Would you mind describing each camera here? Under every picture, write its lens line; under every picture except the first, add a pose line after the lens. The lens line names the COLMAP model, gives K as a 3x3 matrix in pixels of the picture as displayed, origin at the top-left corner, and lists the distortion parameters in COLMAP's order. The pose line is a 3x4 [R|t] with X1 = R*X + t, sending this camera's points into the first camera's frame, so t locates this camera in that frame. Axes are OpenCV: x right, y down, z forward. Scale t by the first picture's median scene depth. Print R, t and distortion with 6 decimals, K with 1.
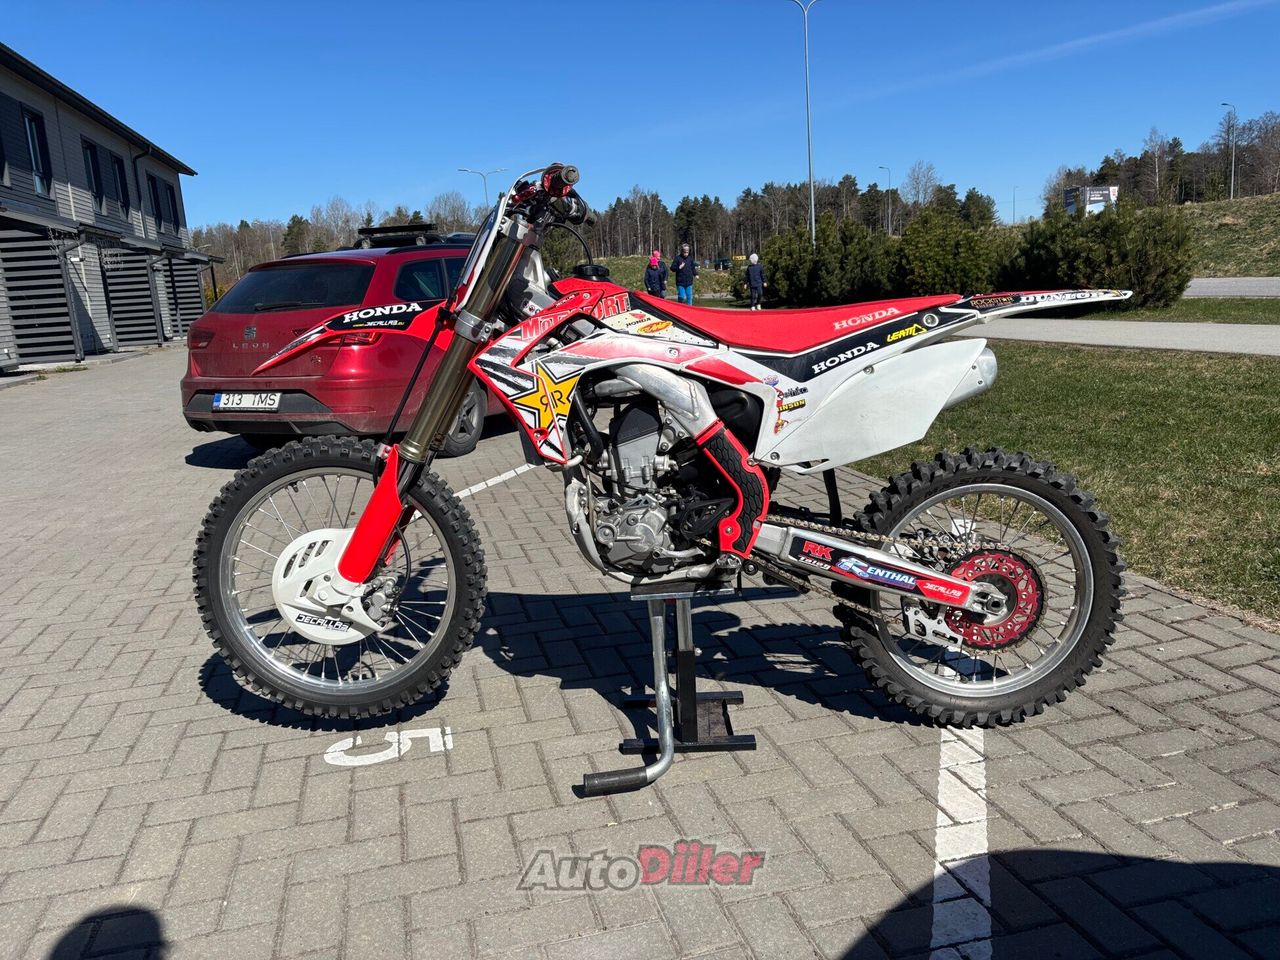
lens RADIAL K [[964.3, 0, 640.0], [0, 964.3, 480.0], [0, 0, 1]] dist [0.068674, -0.080823]
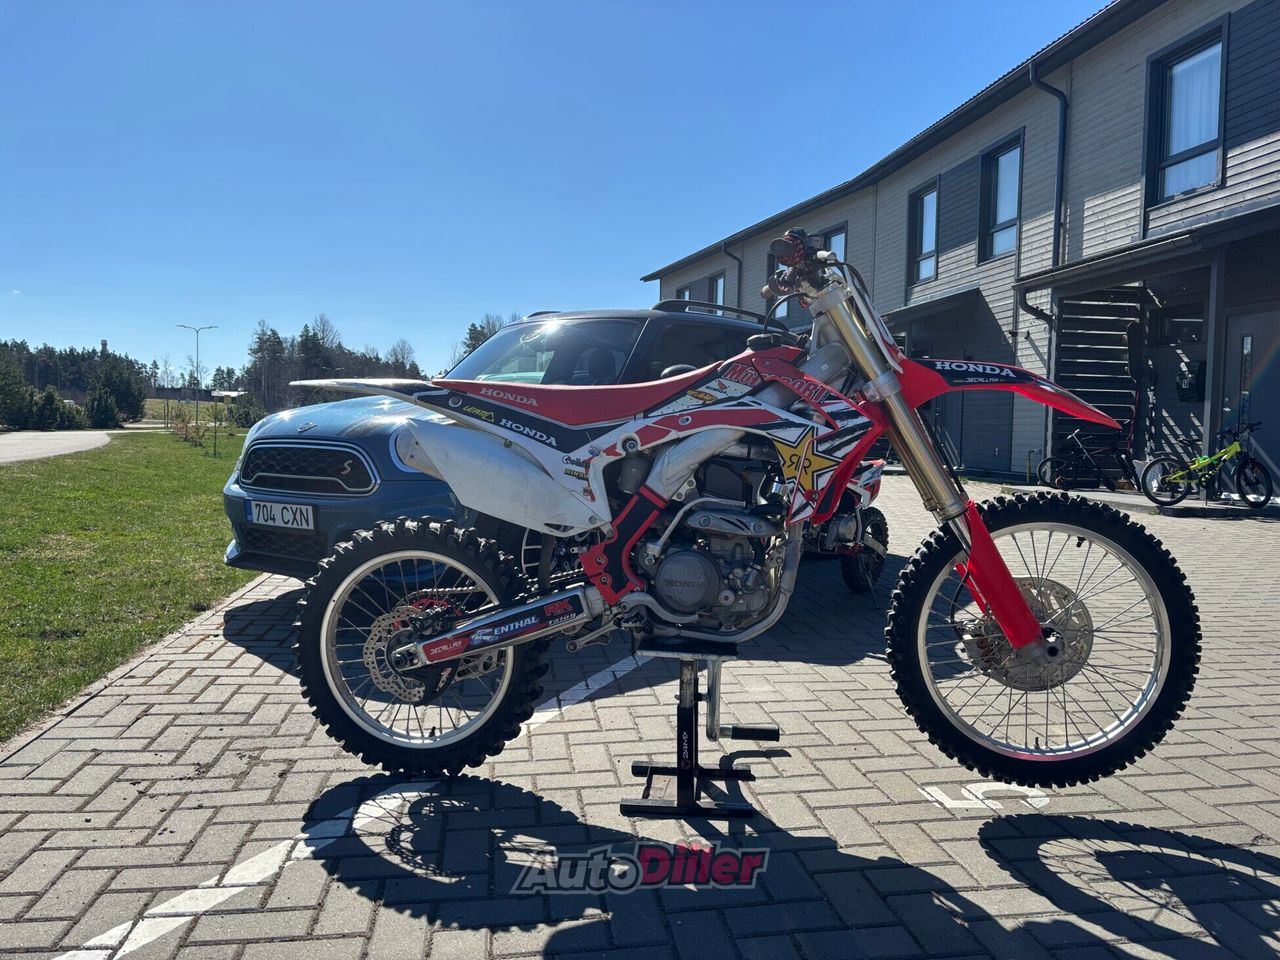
lens RADIAL K [[964.3, 0, 640.0], [0, 964.3, 480.0], [0, 0, 1]] dist [0.068674, -0.080823]
pose [[-0.993520, 0.032160, 0.109010, -0.023299], [0.058469, 0.967105, 0.247568, -0.339437], [-0.097462, 0.252338, -0.962718, 2.069688]]
